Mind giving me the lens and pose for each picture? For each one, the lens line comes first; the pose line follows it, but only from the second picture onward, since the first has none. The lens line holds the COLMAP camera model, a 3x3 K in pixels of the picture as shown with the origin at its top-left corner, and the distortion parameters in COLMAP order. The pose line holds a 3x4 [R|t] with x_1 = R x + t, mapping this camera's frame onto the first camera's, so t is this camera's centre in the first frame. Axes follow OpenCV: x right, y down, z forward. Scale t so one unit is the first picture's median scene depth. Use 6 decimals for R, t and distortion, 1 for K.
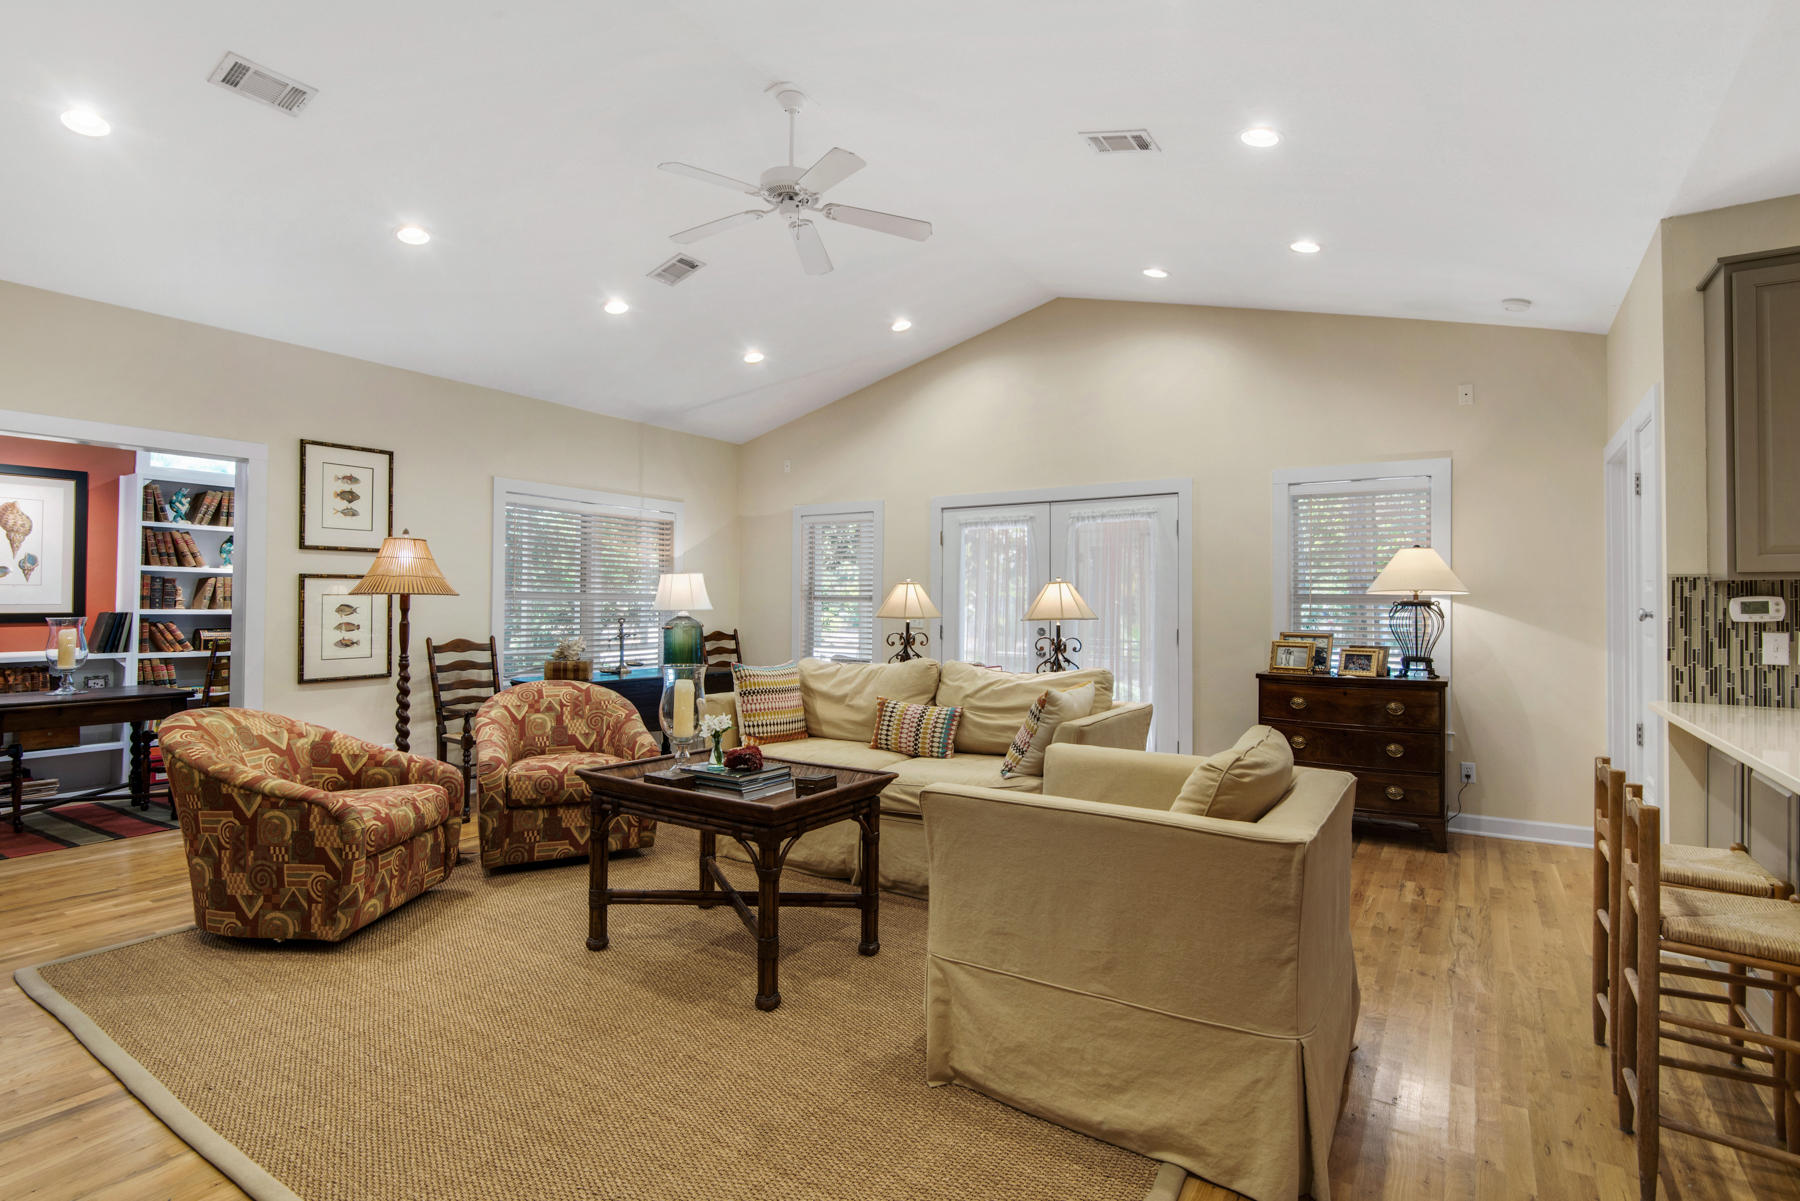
lens RADIAL K [[878.5, 0, 868.7], [0, 878.5, 579.4], [0, 0, 1]] dist [-0.001815, -0.001435]
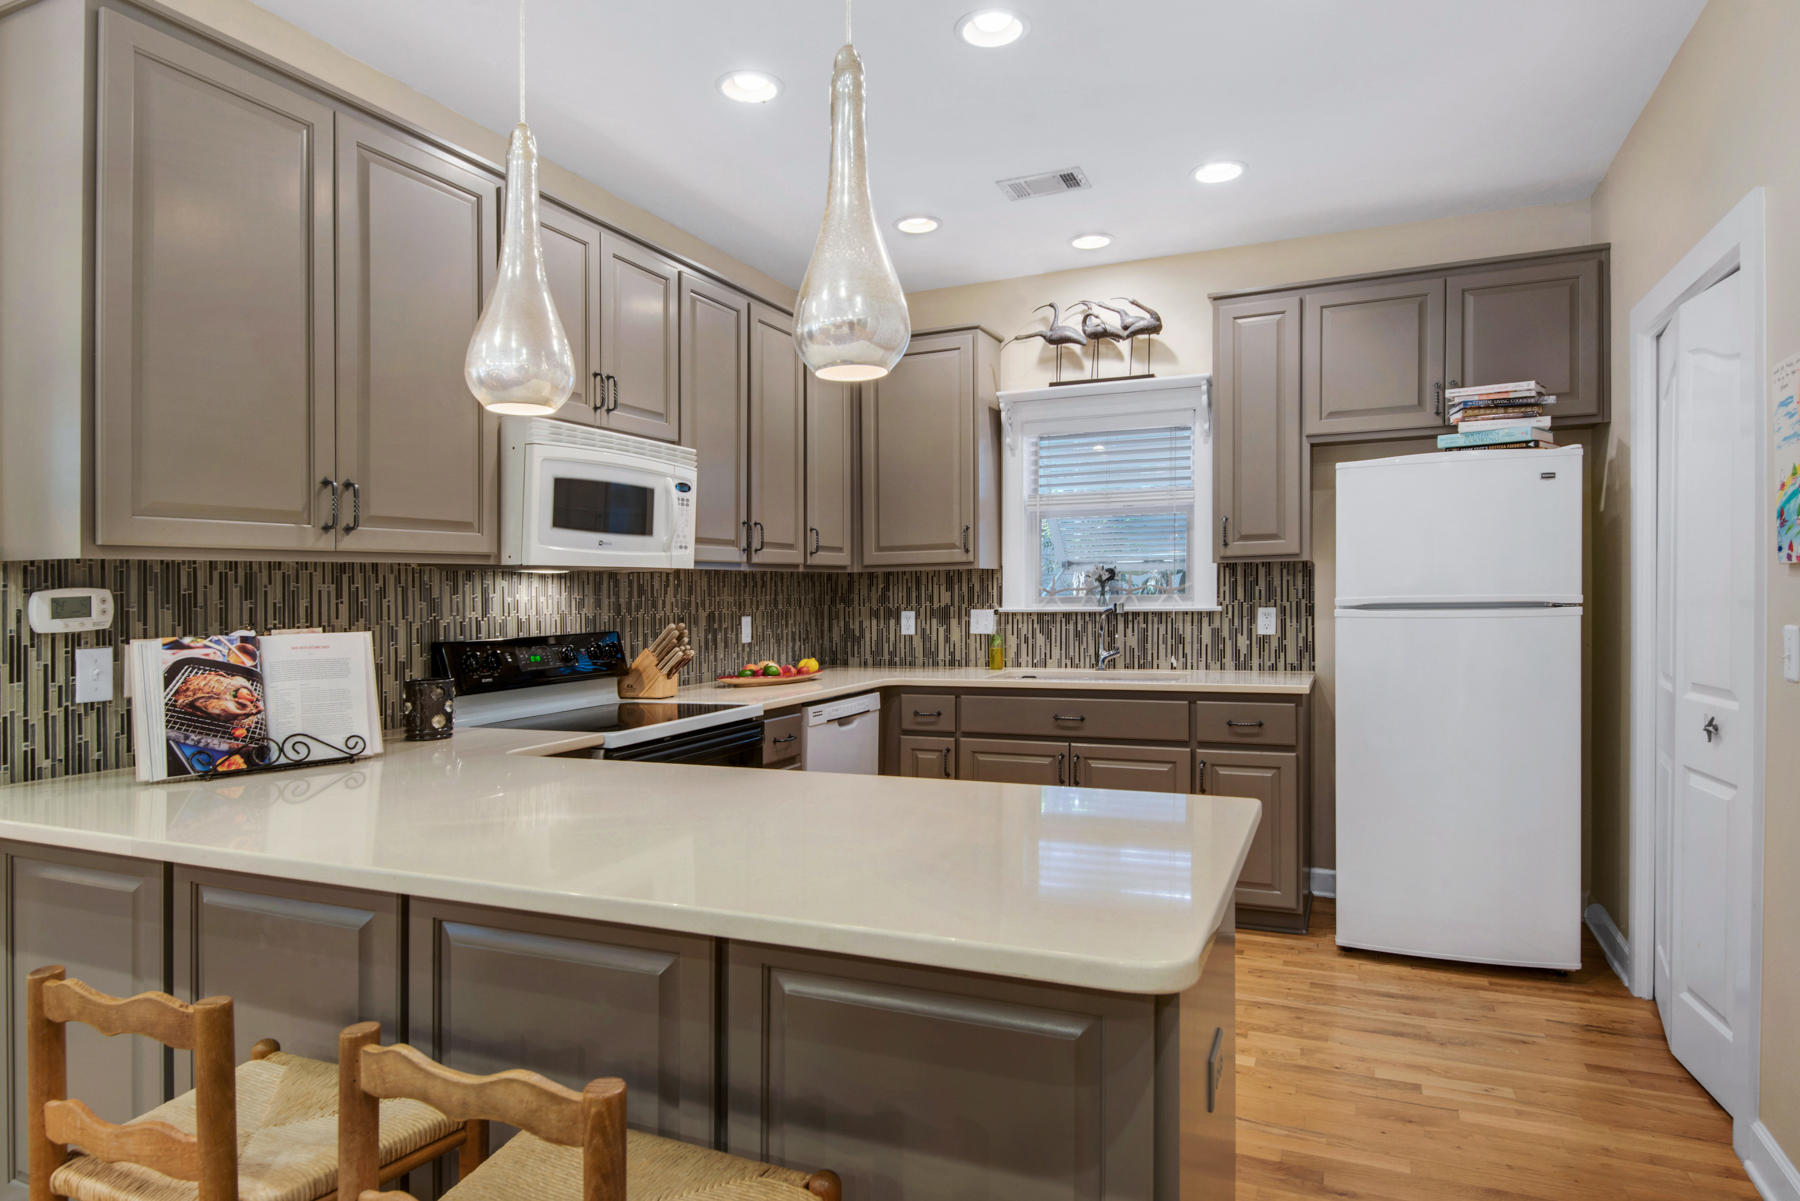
lens RADIAL K [[996.4, 0, 926.4], [0, 996.4, 597.3], [0, 0, 1]] dist [0.003868, -0.008189]
pose [[-0.210389, -0.005135, 0.977604, 0.237367], [-0.011569, 0.999929, 0.002762, 0.016518], [-0.977549, -0.010729, -0.210434, 0.567916]]
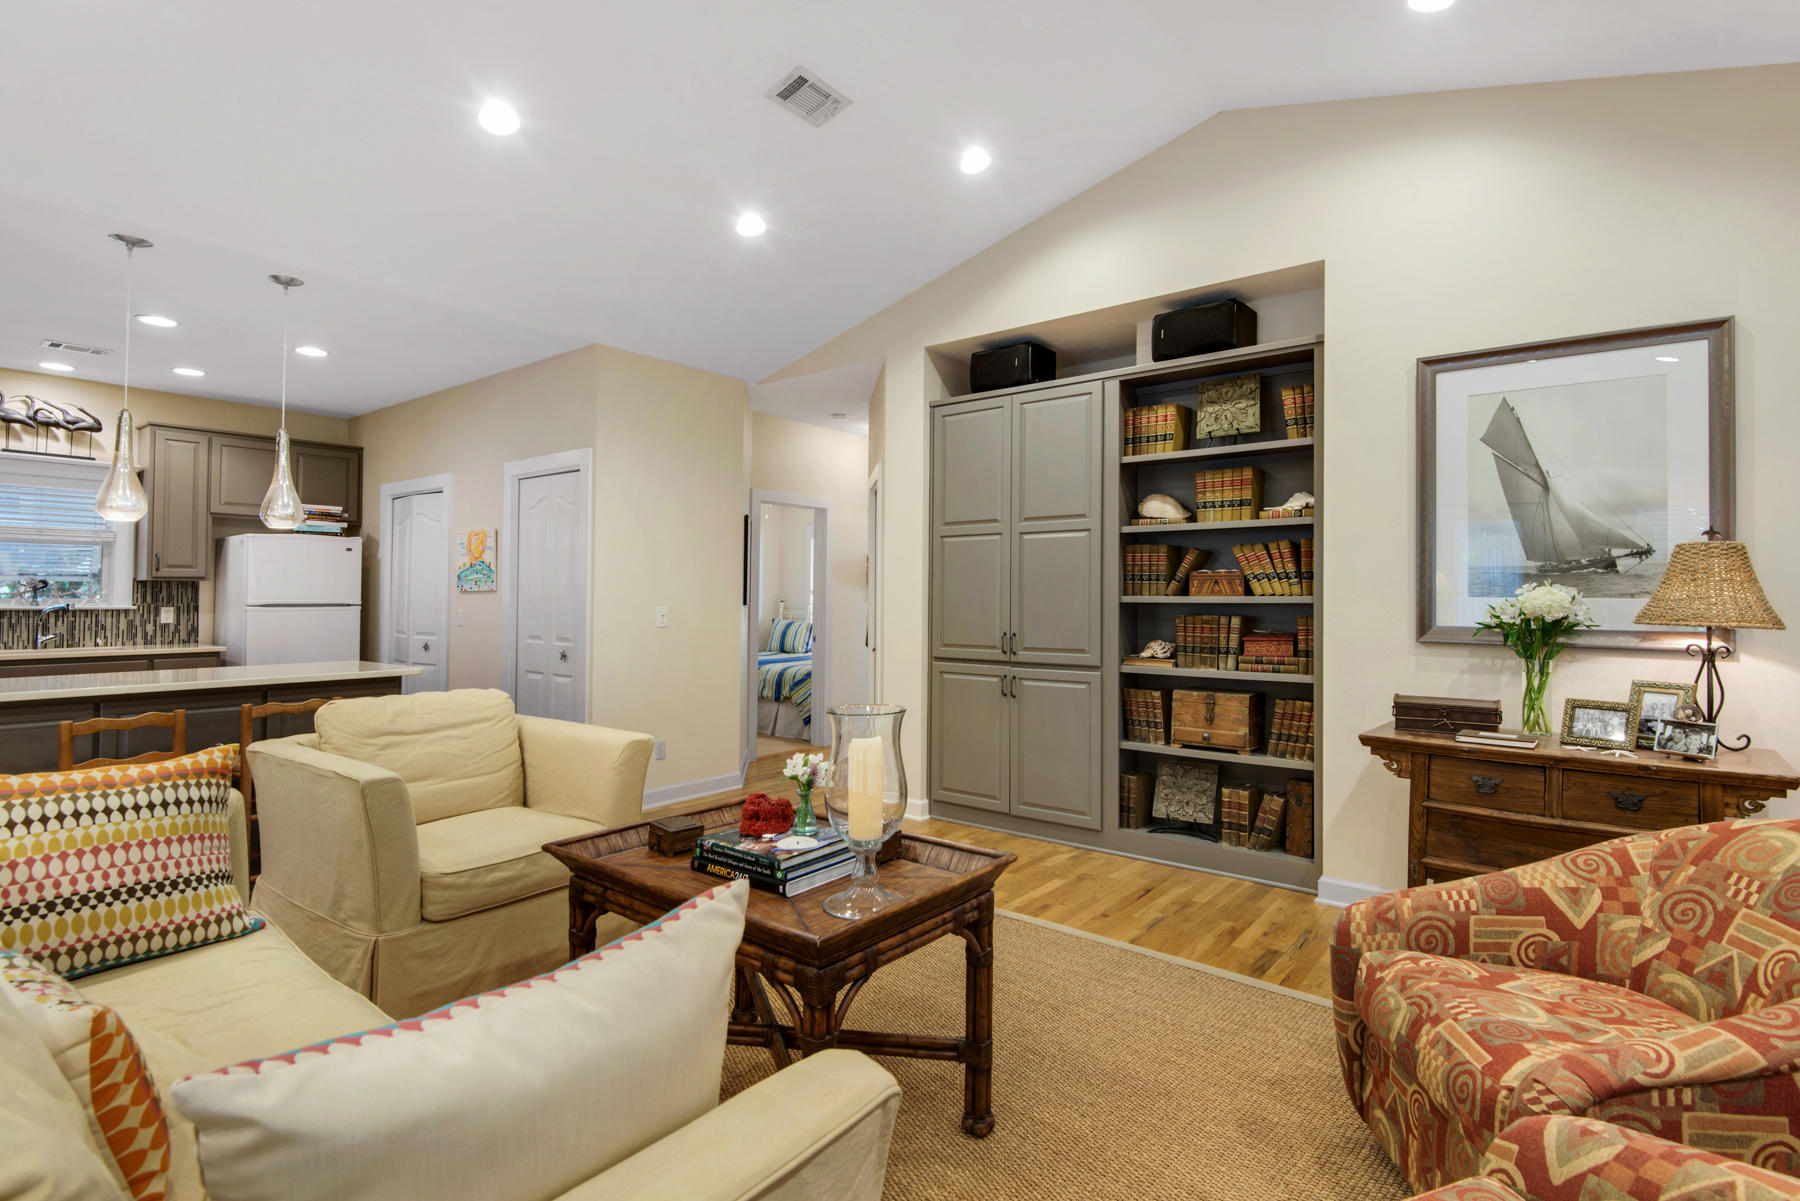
lens RADIAL K [[856.6, 0, 928.8], [0, 856.6, 576.9], [0, 0, 1]] dist [-0.005481, -0.005761]
pose [[-0.999927, -0.005856, -0.010602, -0.258318], [-0.005290, 0.998603, -0.052574, 0.051978], [0.010895, -0.052514, -0.998561, 1.778012]]
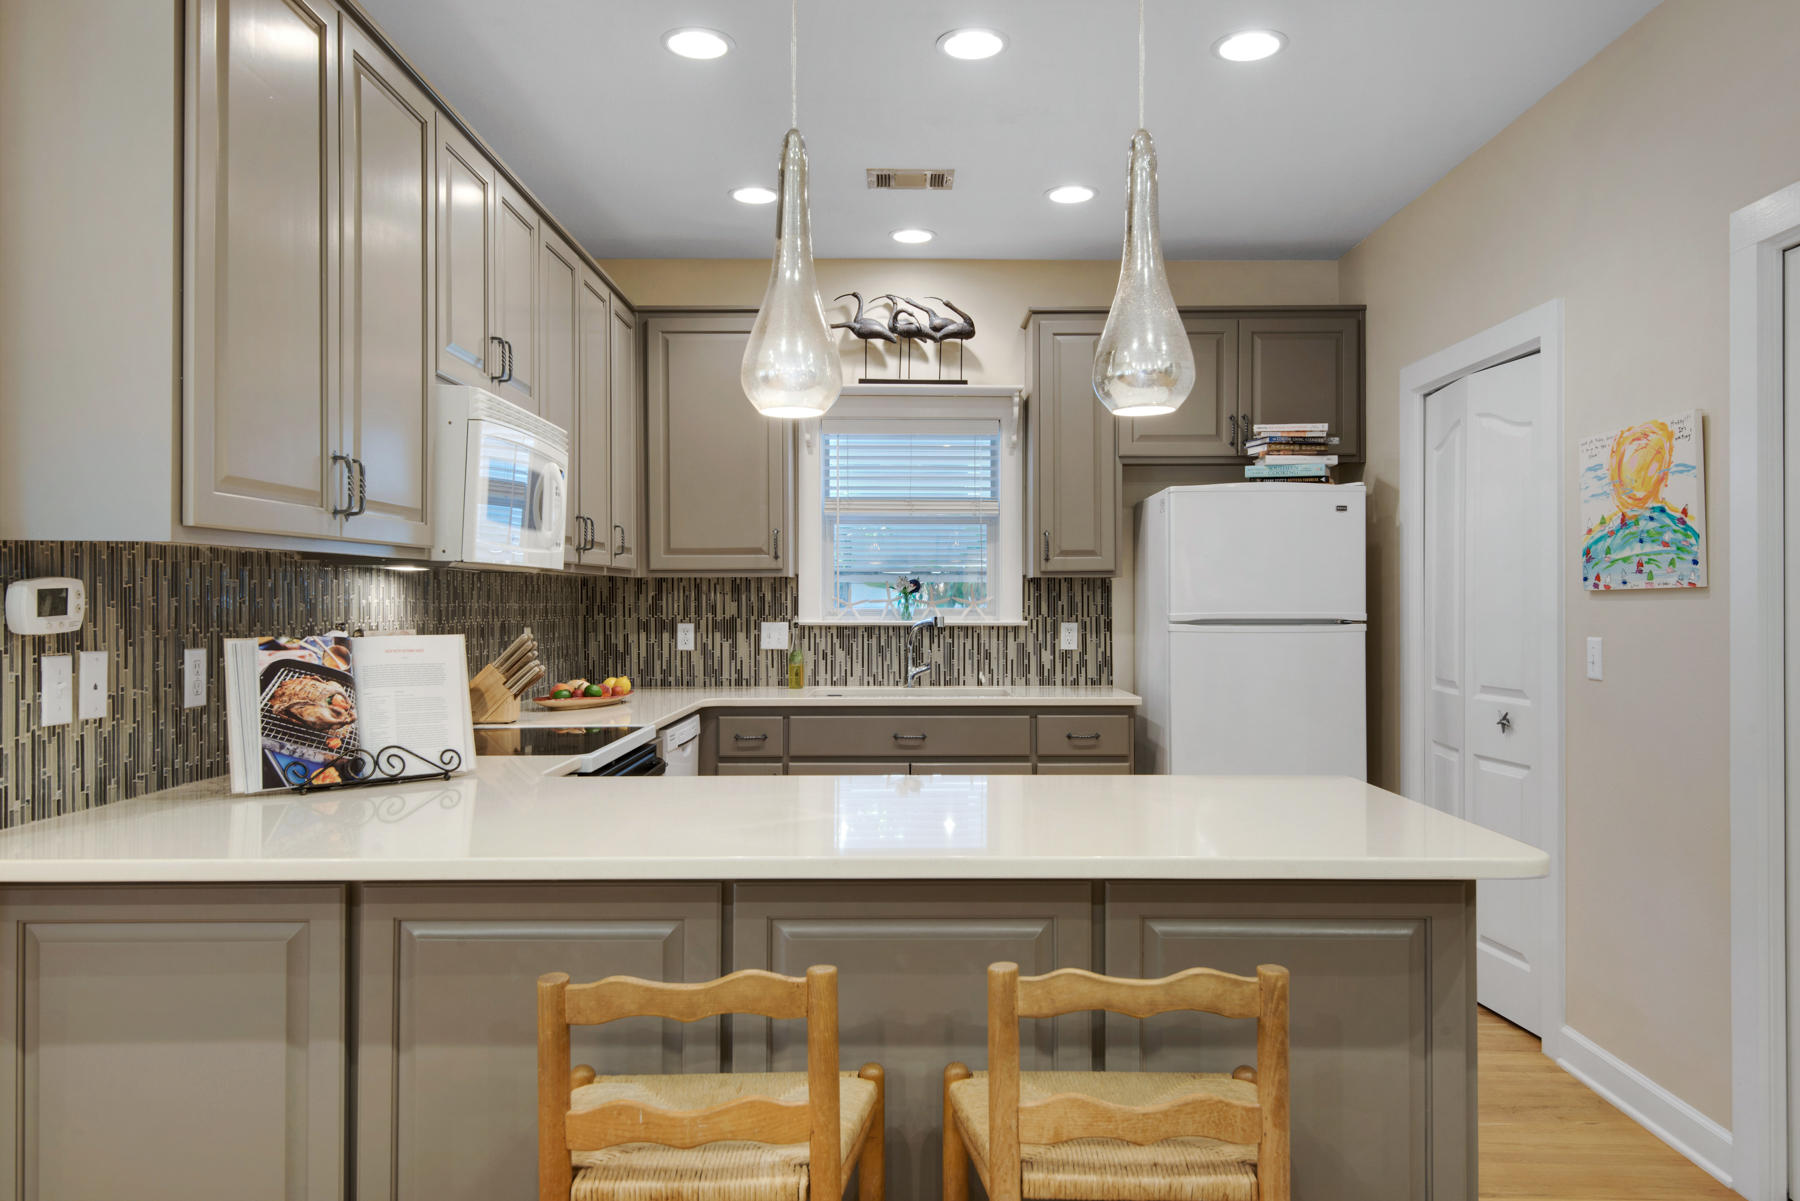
lens RADIAL K [[1226.0, 0, 883.2], [0, 1226.0, 598.1], [0, 0, 1]] dist [0.014847, -0.005253]
pose [[-0.574742, -0.000325, 0.818335, 0.238173], [-0.024775, 0.999548, -0.017003, 0.029521], [-0.817960, -0.030046, -0.574491, 0.991113]]
